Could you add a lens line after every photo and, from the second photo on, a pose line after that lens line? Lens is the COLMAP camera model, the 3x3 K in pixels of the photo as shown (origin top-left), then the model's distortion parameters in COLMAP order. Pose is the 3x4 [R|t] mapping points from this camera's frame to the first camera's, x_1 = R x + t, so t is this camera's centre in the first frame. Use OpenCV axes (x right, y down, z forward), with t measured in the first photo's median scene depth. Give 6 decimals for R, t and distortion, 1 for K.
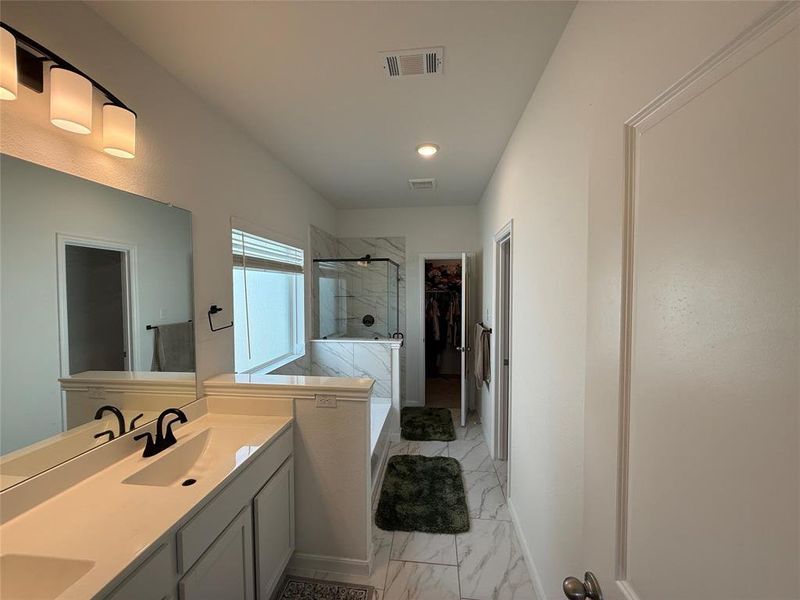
lens RADIAL K [[319.9, 0, 397.5], [0, 319.9, 301.6], [0, 0, 1]] dist [-0.000316, -0.000266]
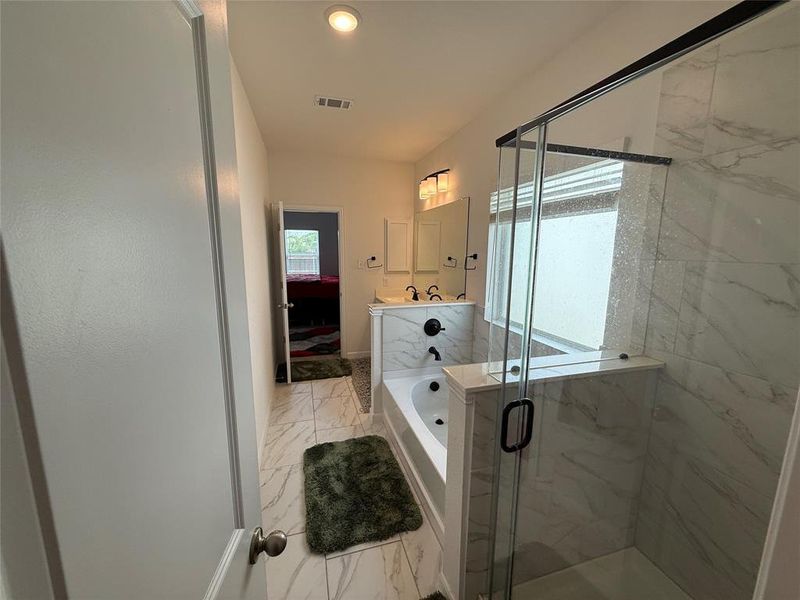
lens RADIAL K [[319.9, 0, 397.5], [0, 319.9, 301.6], [0, 0, 1]] dist [-0.000316, -0.000266]
pose [[-0.918620, 0.061738, -0.390288, 0.315669], [-0.019832, 0.979270, 0.201585, -0.055026], [0.394643, 0.192920, -0.898353, 1.959019]]
